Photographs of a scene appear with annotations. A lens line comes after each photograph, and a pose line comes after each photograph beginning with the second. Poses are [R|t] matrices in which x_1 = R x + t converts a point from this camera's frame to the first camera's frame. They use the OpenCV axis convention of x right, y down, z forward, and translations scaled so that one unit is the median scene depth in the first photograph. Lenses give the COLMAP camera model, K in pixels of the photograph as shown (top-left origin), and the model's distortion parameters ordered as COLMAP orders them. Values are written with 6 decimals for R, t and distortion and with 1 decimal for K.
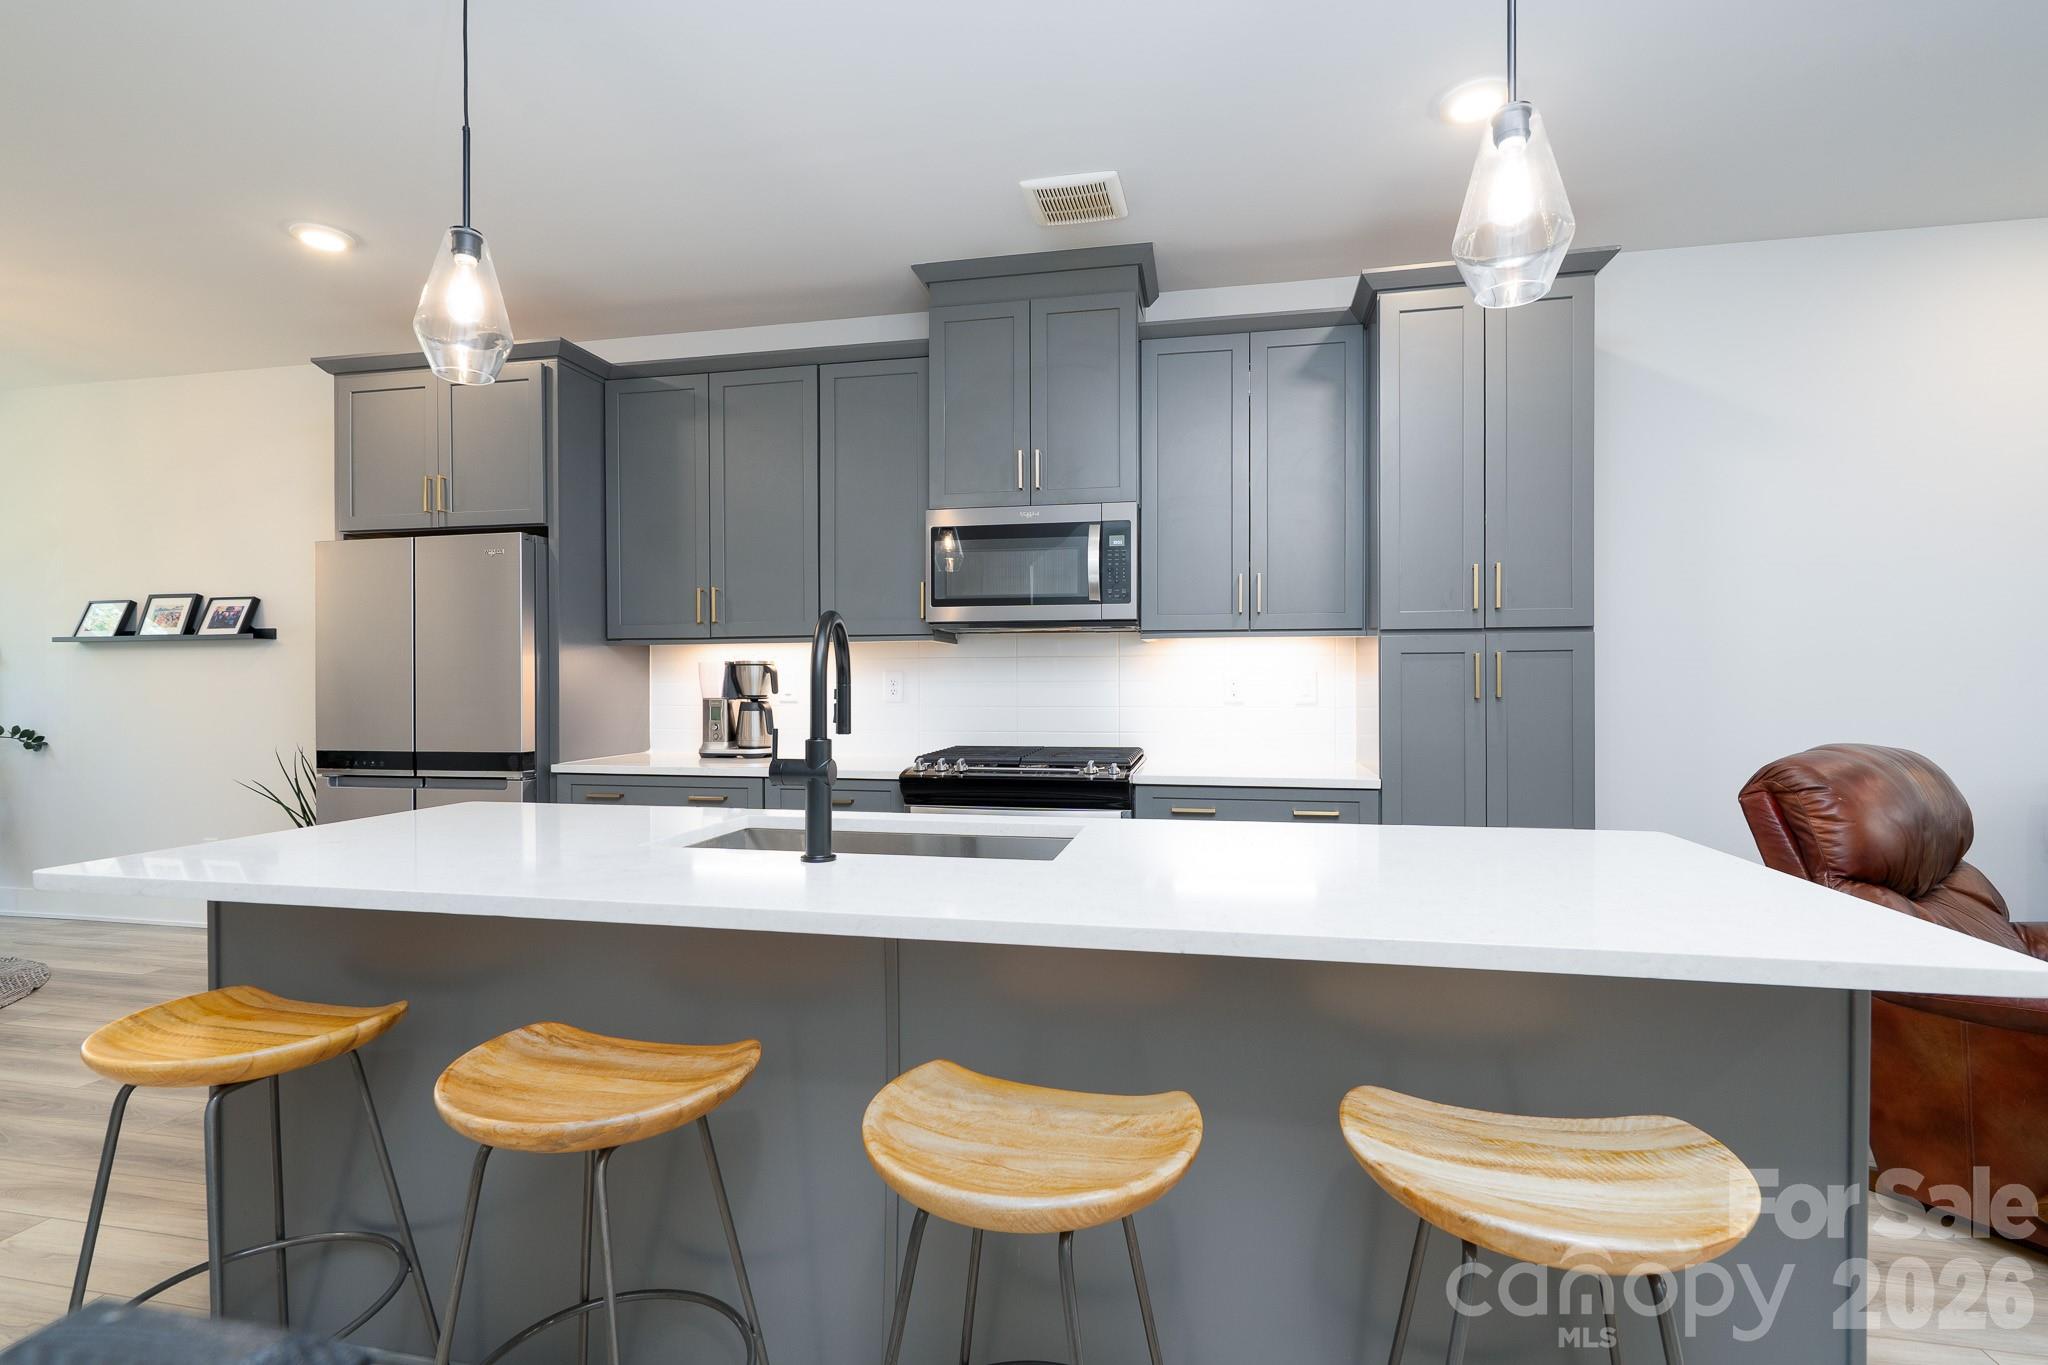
lens RADIAL K [[935.9, 0, 1027.9], [0, 935.9, 693.6], [0, 0, 1]] dist [0.000392, -0.000053]
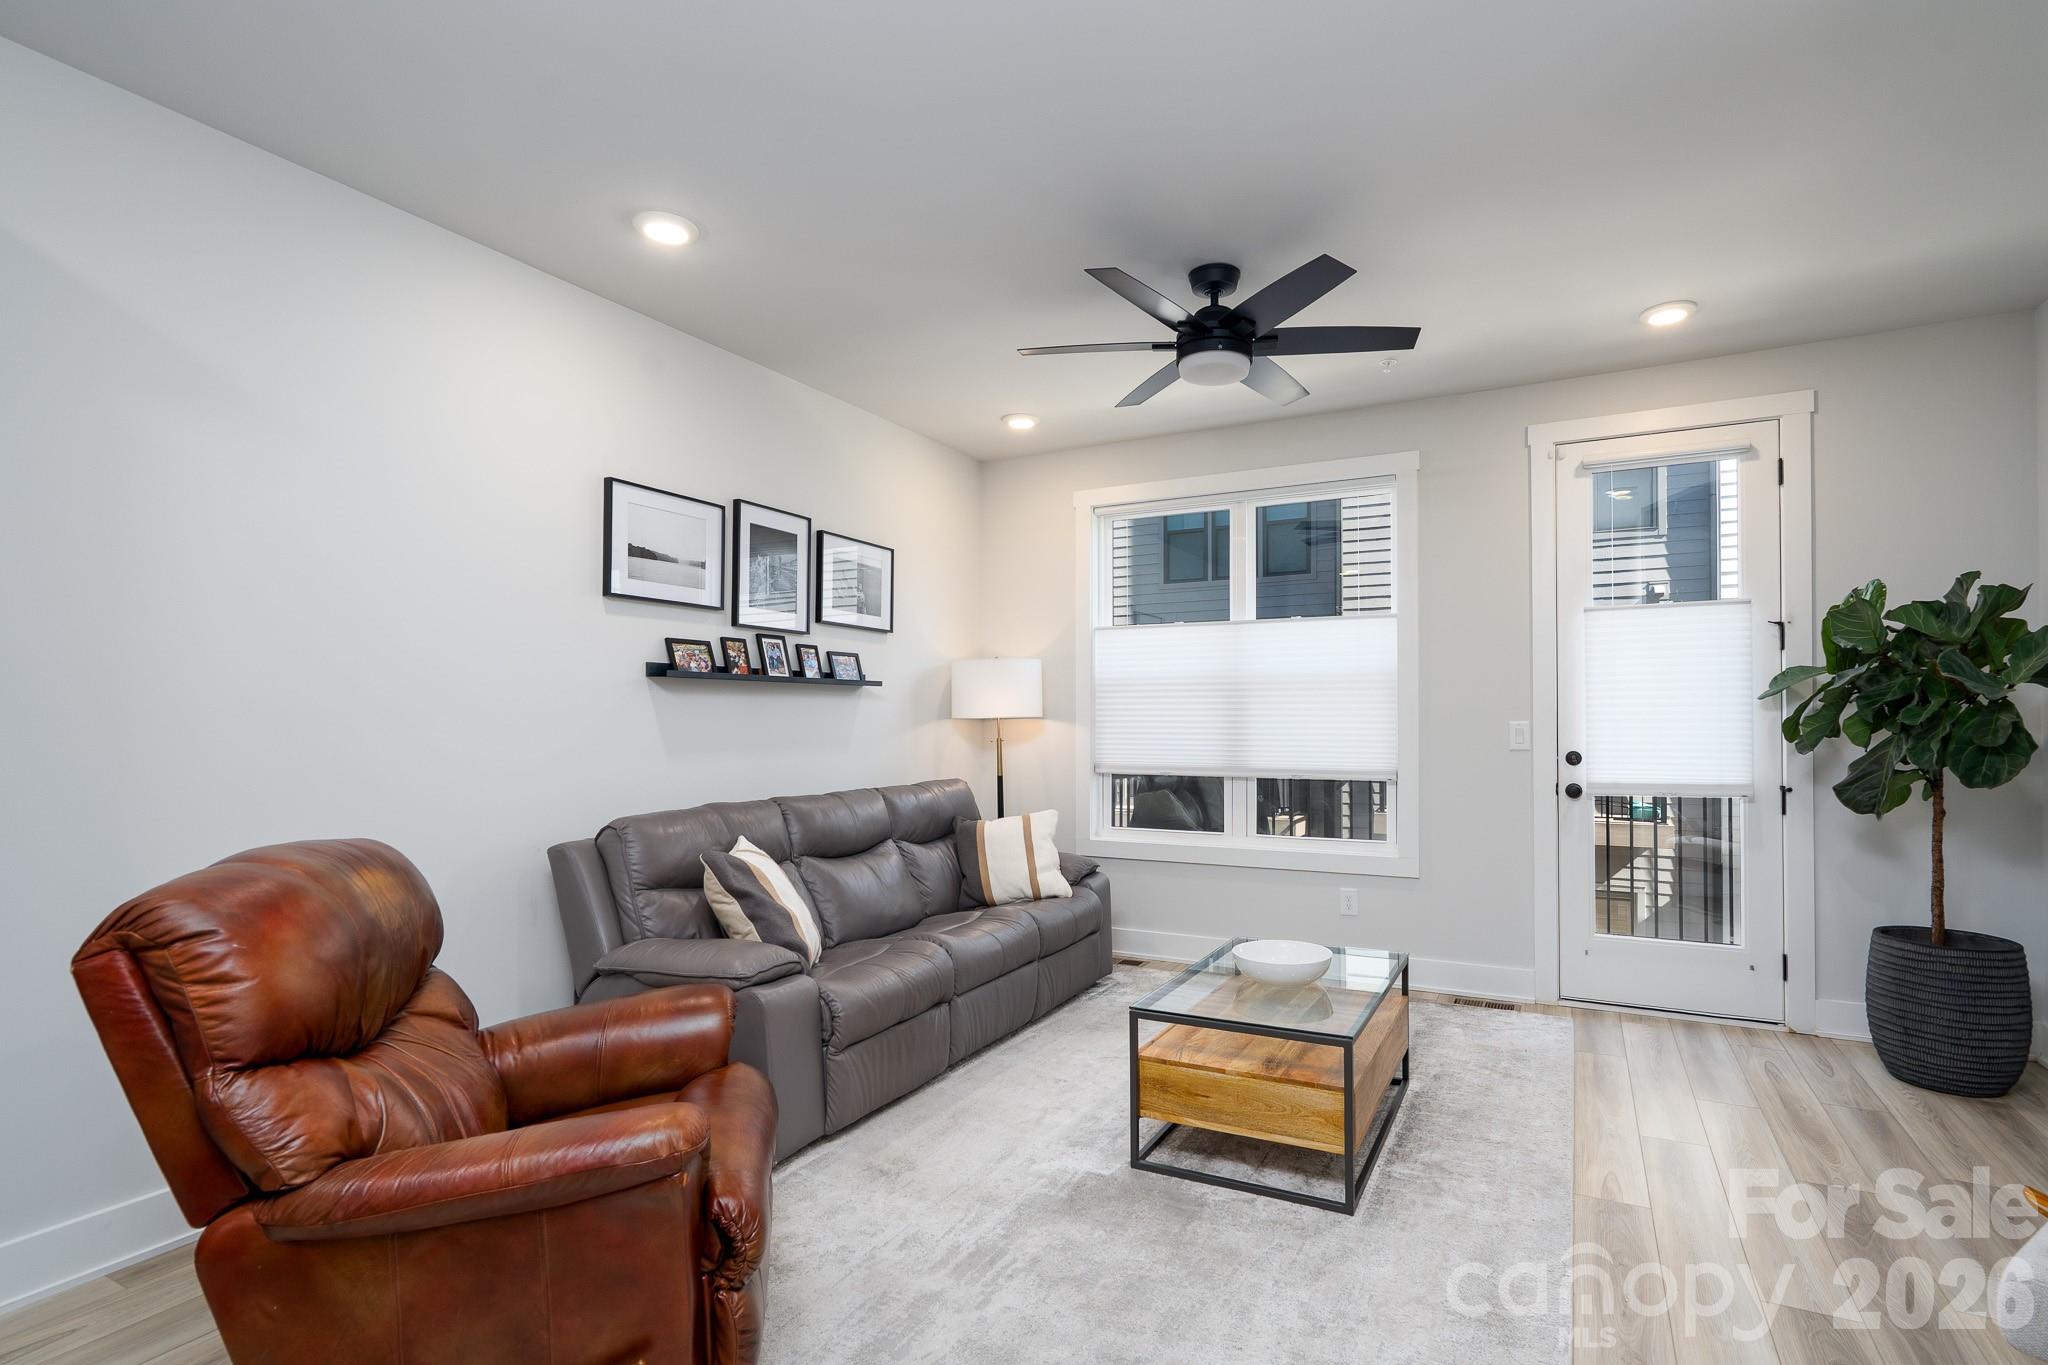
lens RADIAL K [[969.6, 0, 1095.5], [0, 969.6, 711.8], [0, 0, 1]] dist [-0.001645, -0.000092]
pose [[0.252066, 0.008034, 0.967677, 0.347447], [0.008331, 0.999910, -0.010471, -0.036768], [-0.967674, 0.010701, 0.251977, 0.237577]]
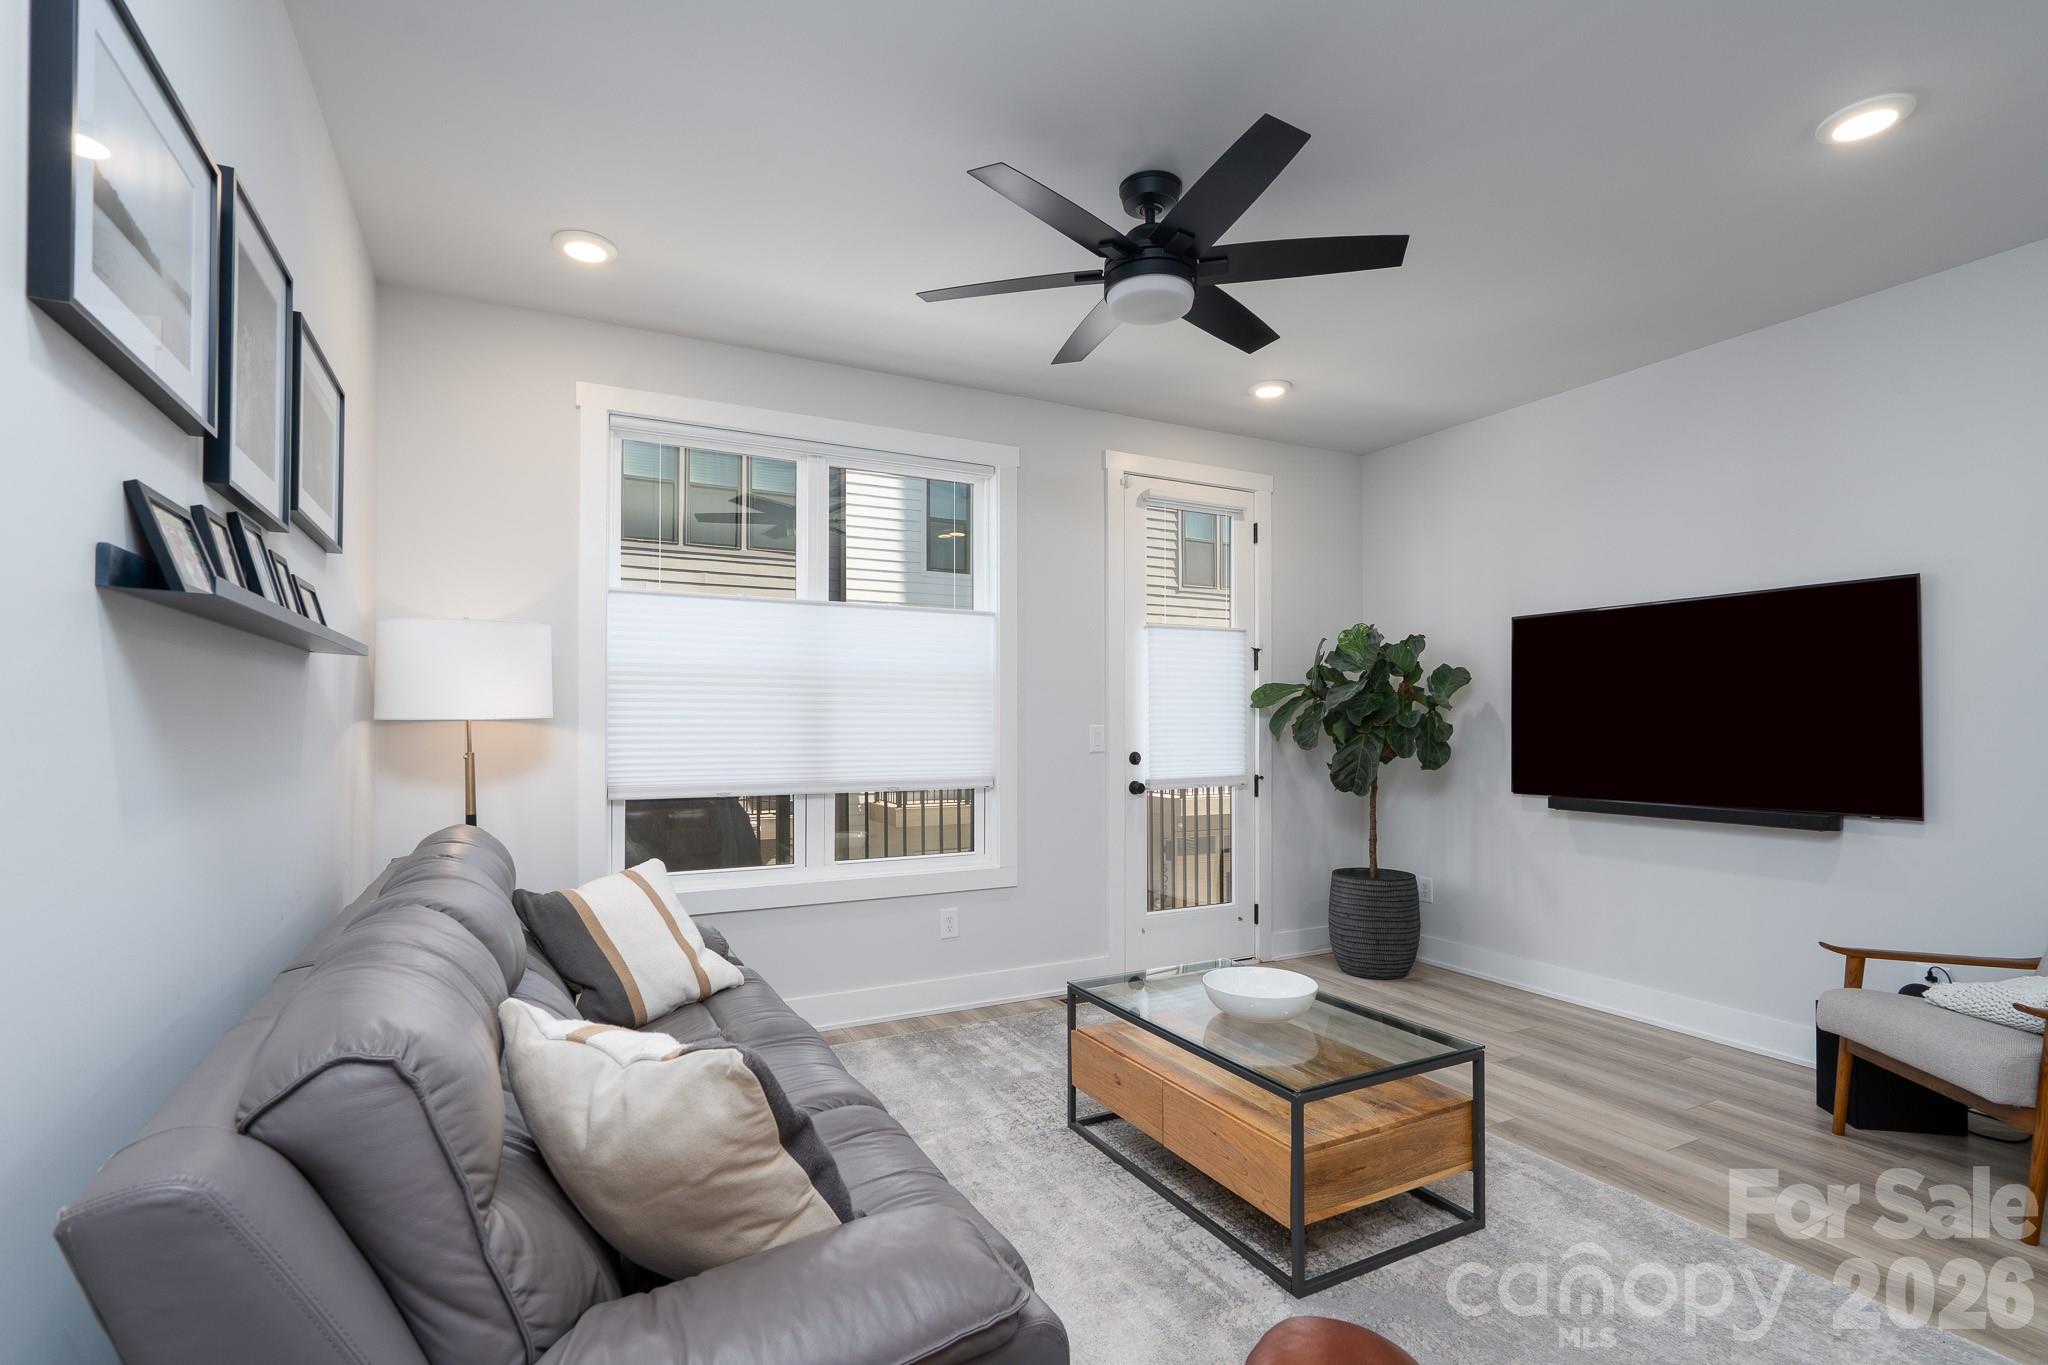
lens RADIAL K [[930.3, 0, 1020.0], [0, 930.3, 720.3], [0, 0, 1]] dist [-0.017103, 0.000099]
pose [[-0.629745, 0.002921, 0.776796, 0.974326], [0.005269, 0.999986, 0.000511, -0.043137], [-0.776784, 0.004415, -0.629752, 1.232992]]
